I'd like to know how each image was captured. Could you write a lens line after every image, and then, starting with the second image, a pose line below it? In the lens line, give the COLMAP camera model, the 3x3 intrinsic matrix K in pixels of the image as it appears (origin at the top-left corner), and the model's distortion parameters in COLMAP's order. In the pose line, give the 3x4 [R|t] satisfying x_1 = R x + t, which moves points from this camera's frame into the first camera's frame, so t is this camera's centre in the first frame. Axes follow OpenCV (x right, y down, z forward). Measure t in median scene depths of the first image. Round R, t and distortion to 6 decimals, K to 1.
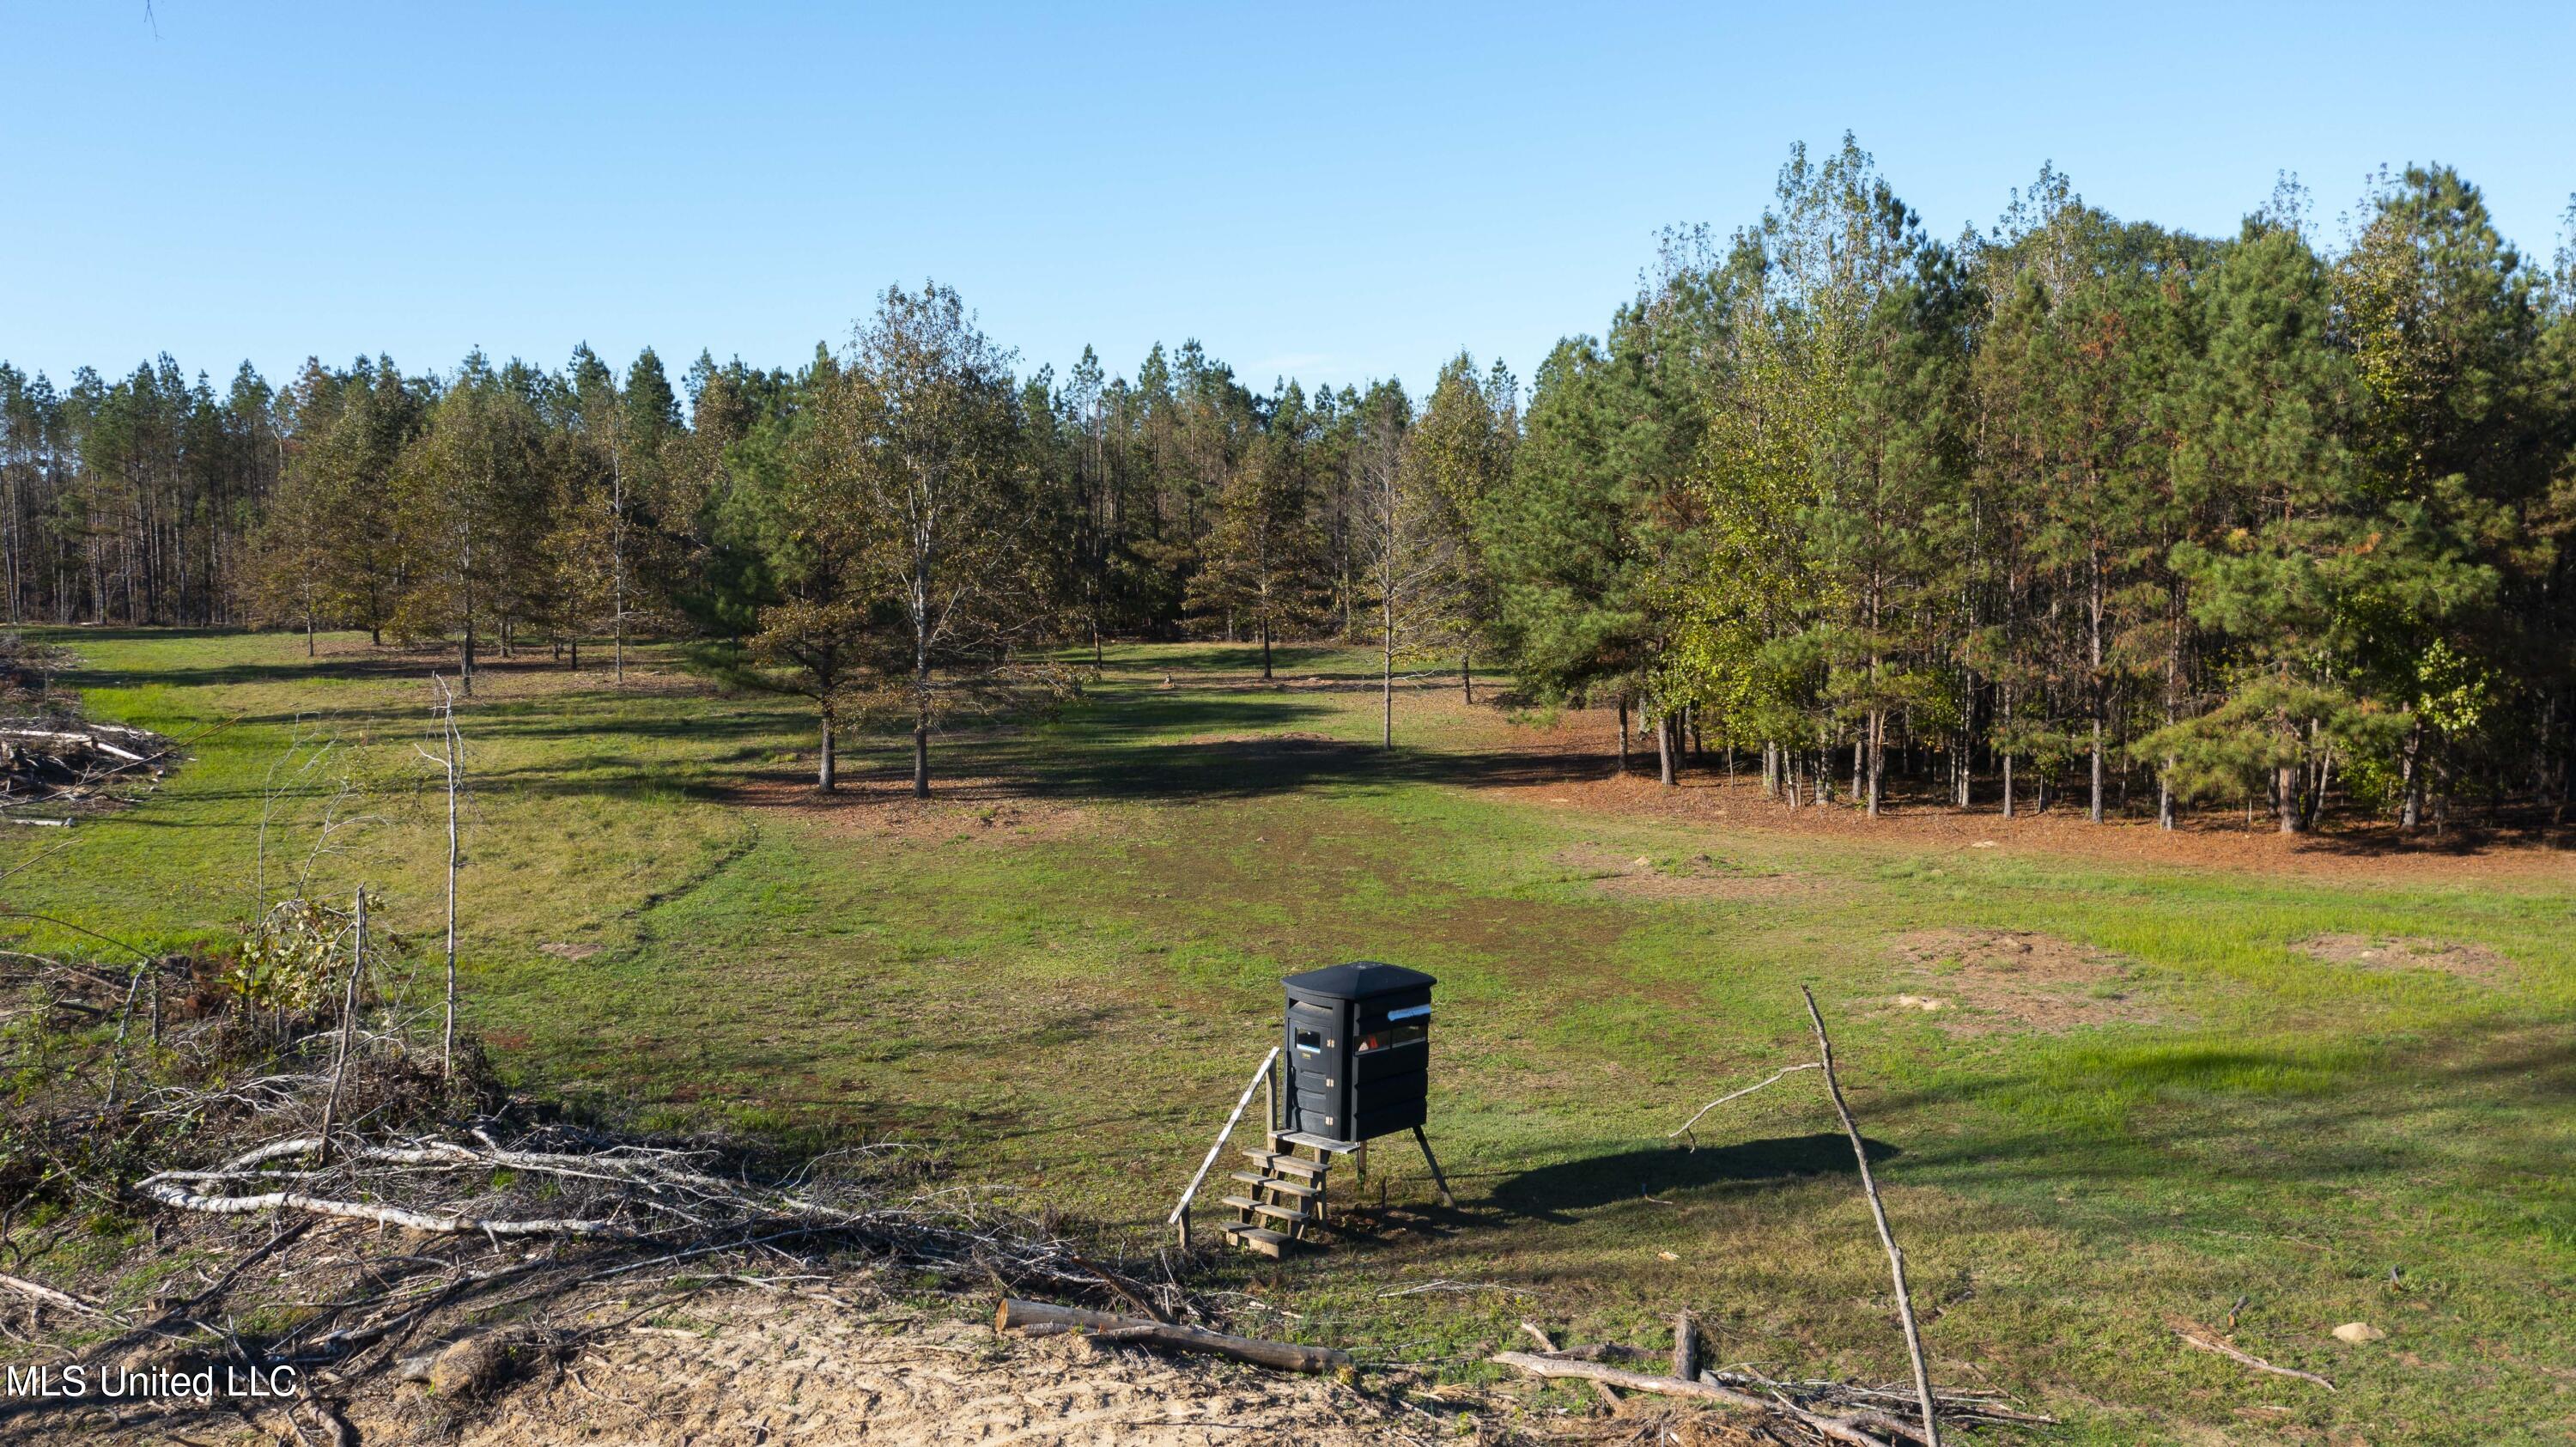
lens RADIAL K [[2091.2, 0, 1281.3], [0, 2091.2, 724.1], [0, 0, 1]] dist [0.006863, 0.001871]
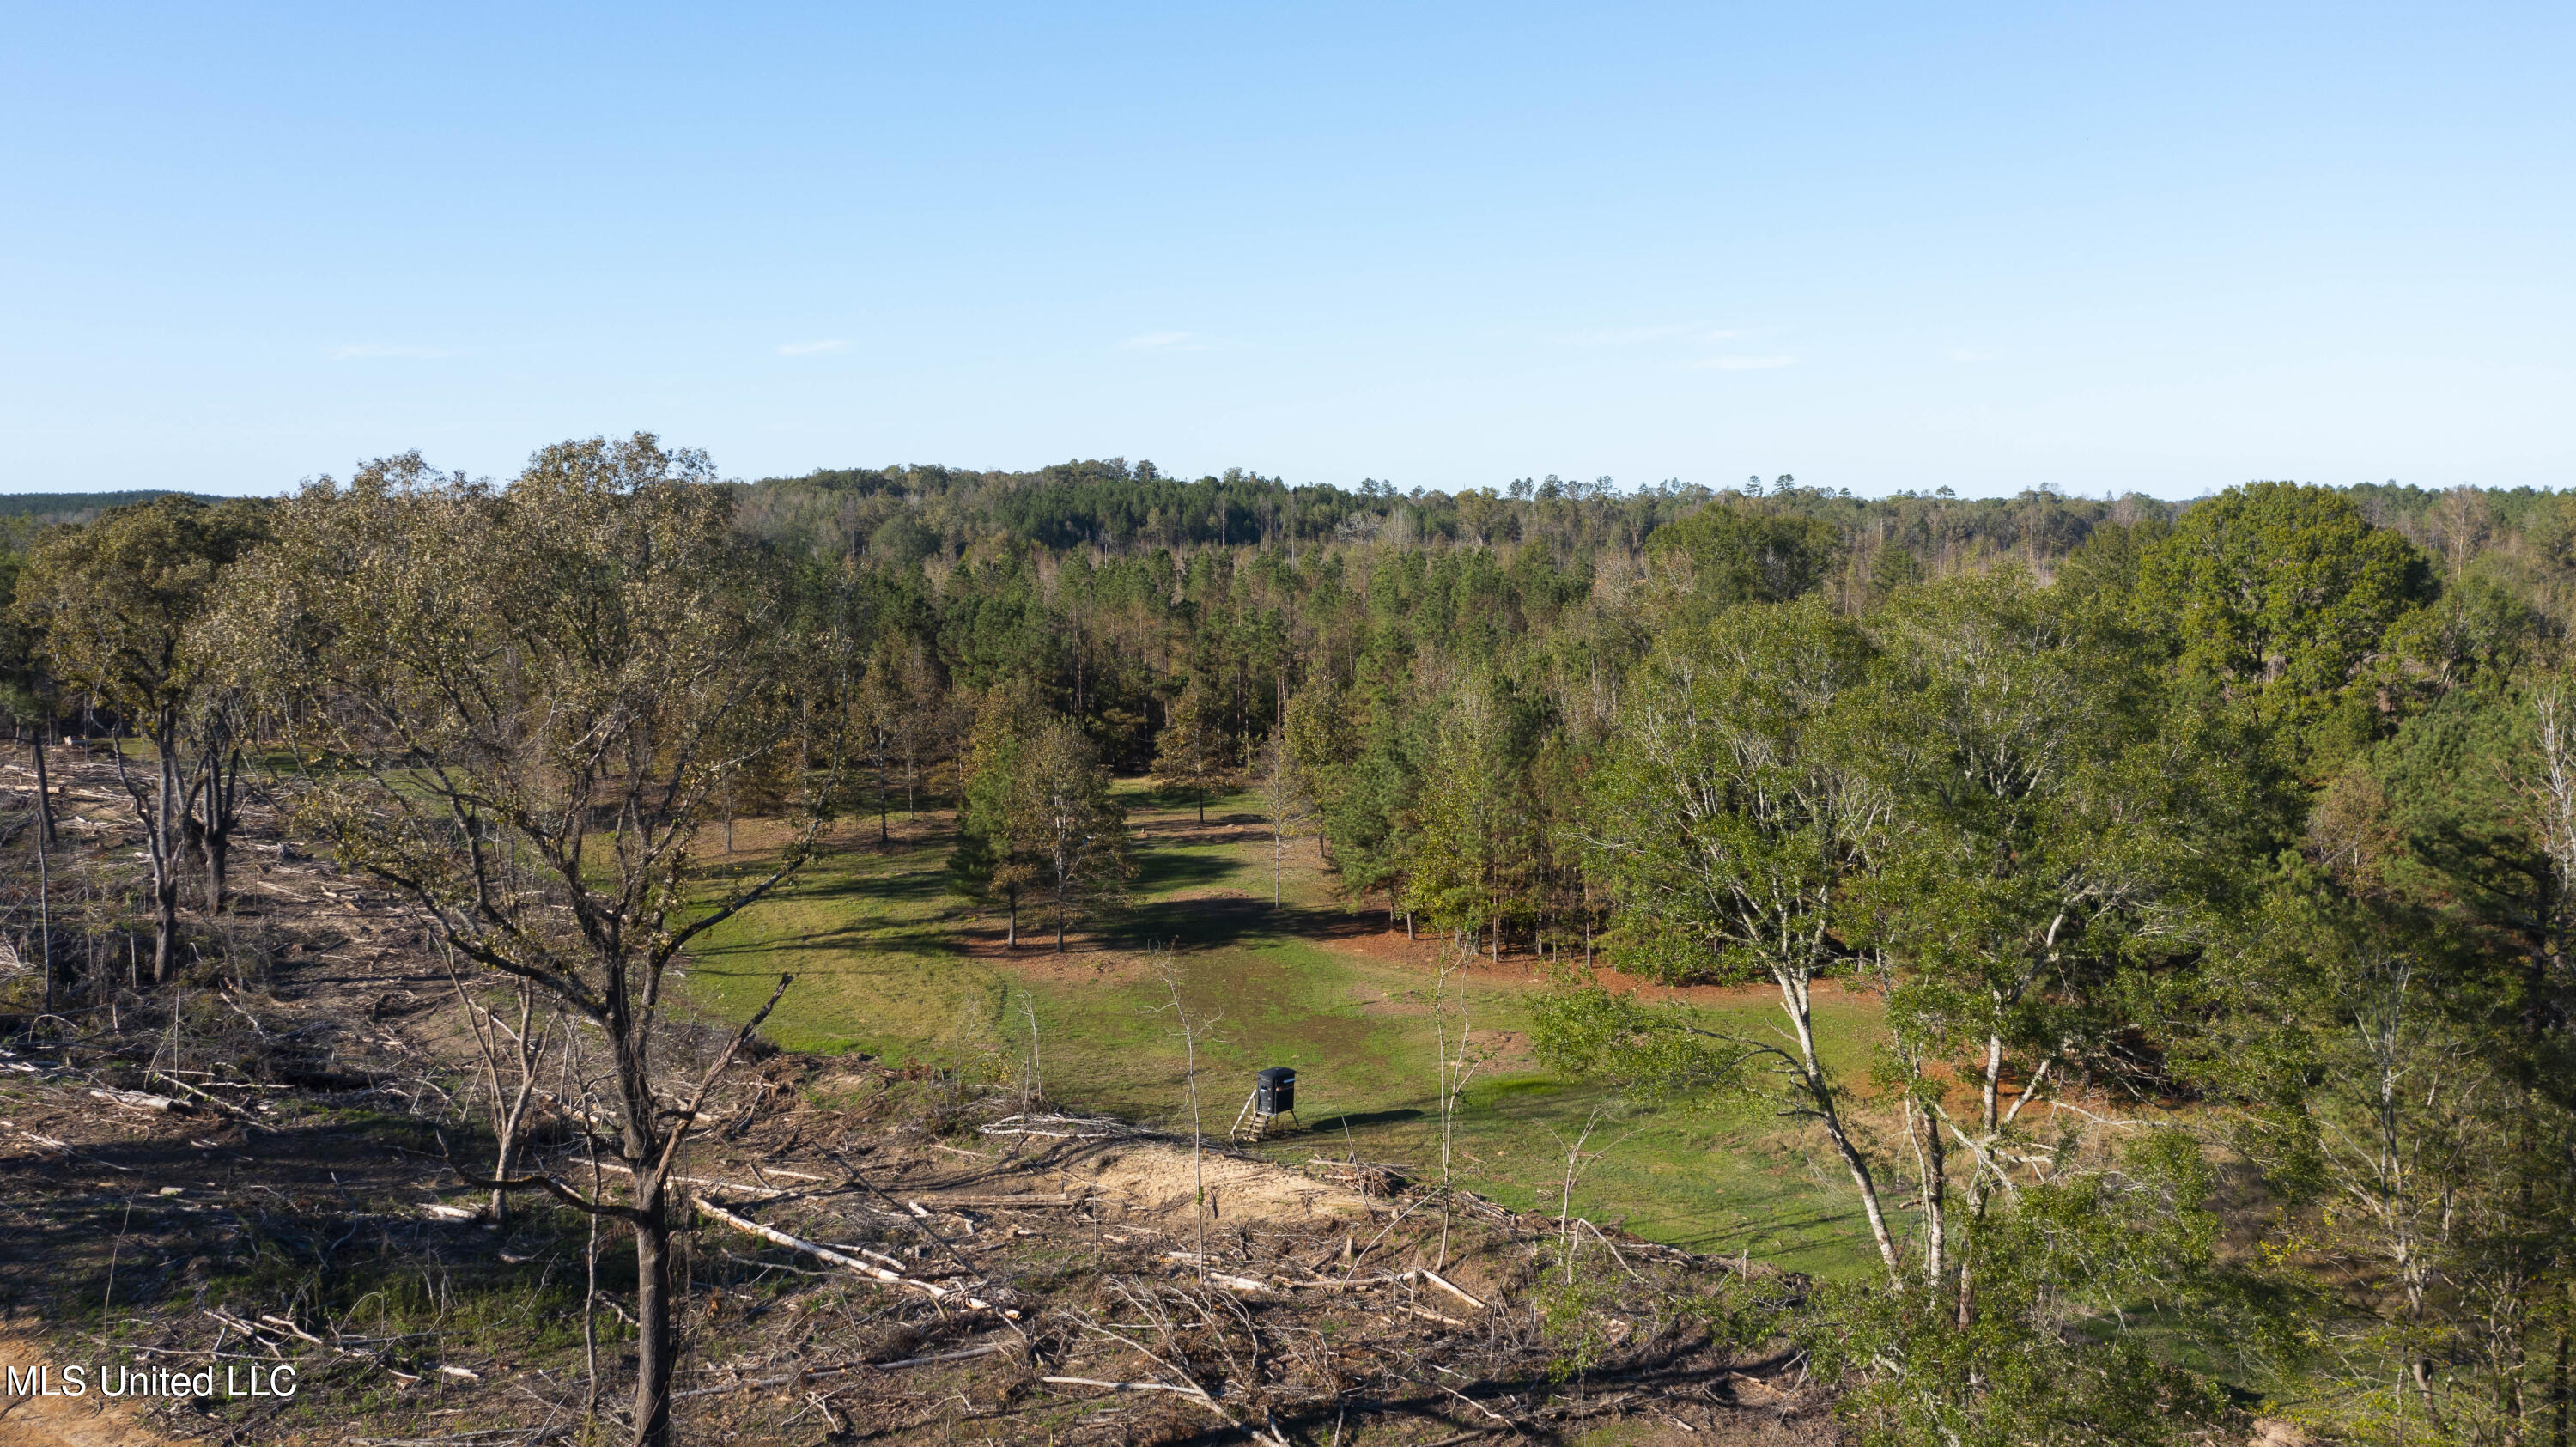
lens RADIAL K [[2091.2, 0, 1294.7], [0, 2091.2, 721.8], [0, 0, 1]] dist [0.006863, 0.001871]
pose [[0.997958, -0.001632, 0.063857, -0.093514], [0.000548, 0.999855, 0.017000, -0.315883], [-0.063875, -0.016931, 0.997814, -1.525867]]
